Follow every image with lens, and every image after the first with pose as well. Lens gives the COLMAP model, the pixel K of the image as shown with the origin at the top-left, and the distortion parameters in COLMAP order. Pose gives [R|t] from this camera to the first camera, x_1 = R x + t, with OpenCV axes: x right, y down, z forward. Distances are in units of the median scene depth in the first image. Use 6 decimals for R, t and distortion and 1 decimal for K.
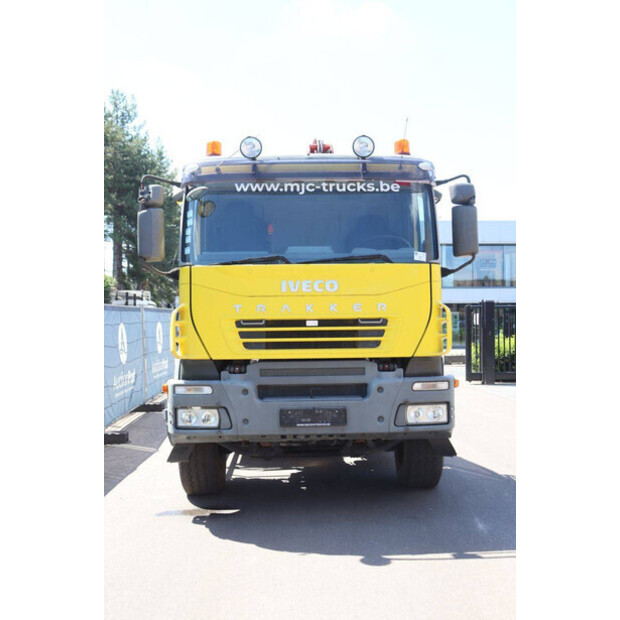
lens RADIAL K [[742.7, 0, 310.0], [0, 742.7, 310.0], [0, 0, 1]] dist [-0.004455, 0.036898]
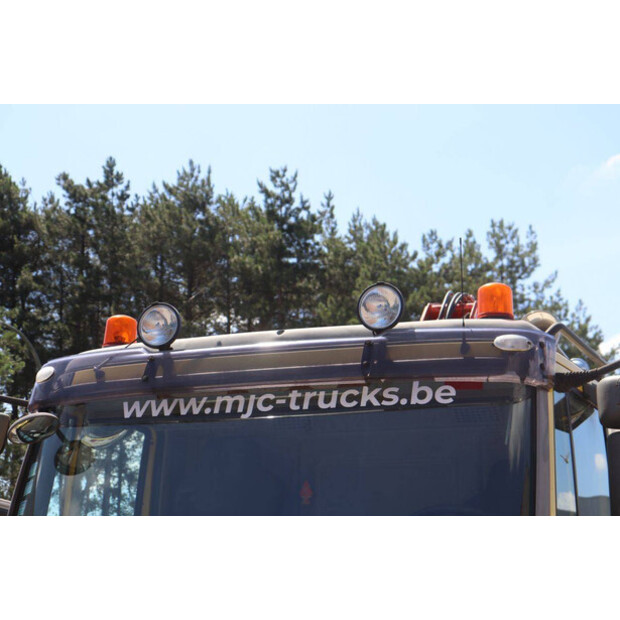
lens RADIAL K [[1466.7, 0, 310.0], [0, 1466.7, 310.0], [0, 0, 1]] dist [0.424898, 0.275626]
pose [[0.913146, -0.069029, -0.401745, 0.408476], [-0.021239, 0.976162, -0.216002, -0.026770], [0.407078, 0.205774, 0.889913, 0.200956]]
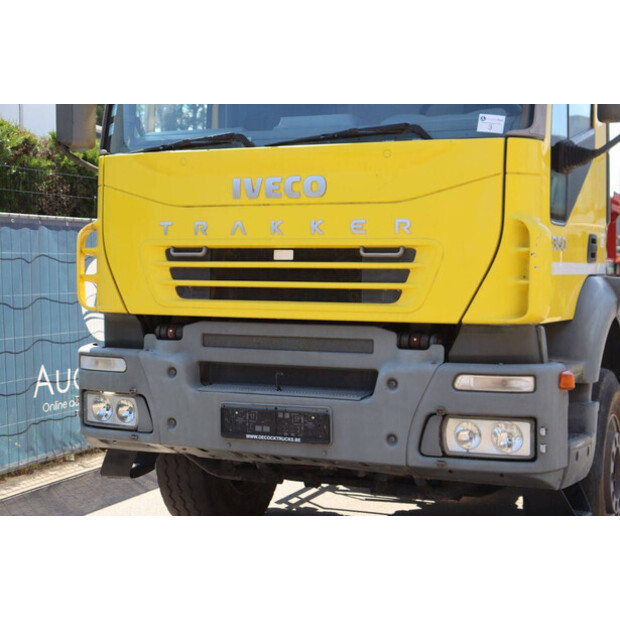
lens RADIAL K [[1020.3, 0, 310.0], [0, 1020.3, 310.0], [0, 0, 1]] dist [0.113468, 0.141372]
pose [[0.902314, 0.036780, -0.429507, 0.345614], [-0.008995, 0.997743, 0.066542, 0.007858], [0.430985, -0.056178, 0.900609, 0.323160]]
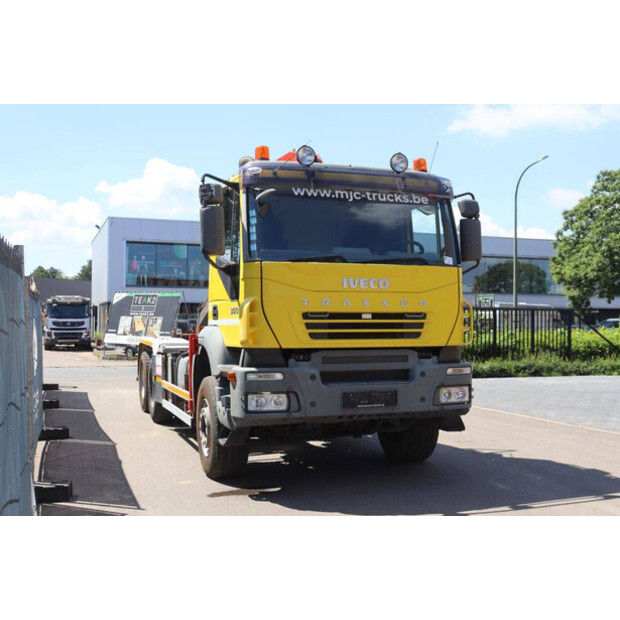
lens RADIAL K [[742.7, 0, 310.0], [0, 742.7, 310.0], [0, 0, 1]] dist [-0.004455, 0.036898]
pose [[0.952818, 0.016441, 0.303097, -0.420574], [-0.016289, 0.999863, -0.003029, 0.013034], [-0.303106, -0.002051, 0.952955, -0.051211]]
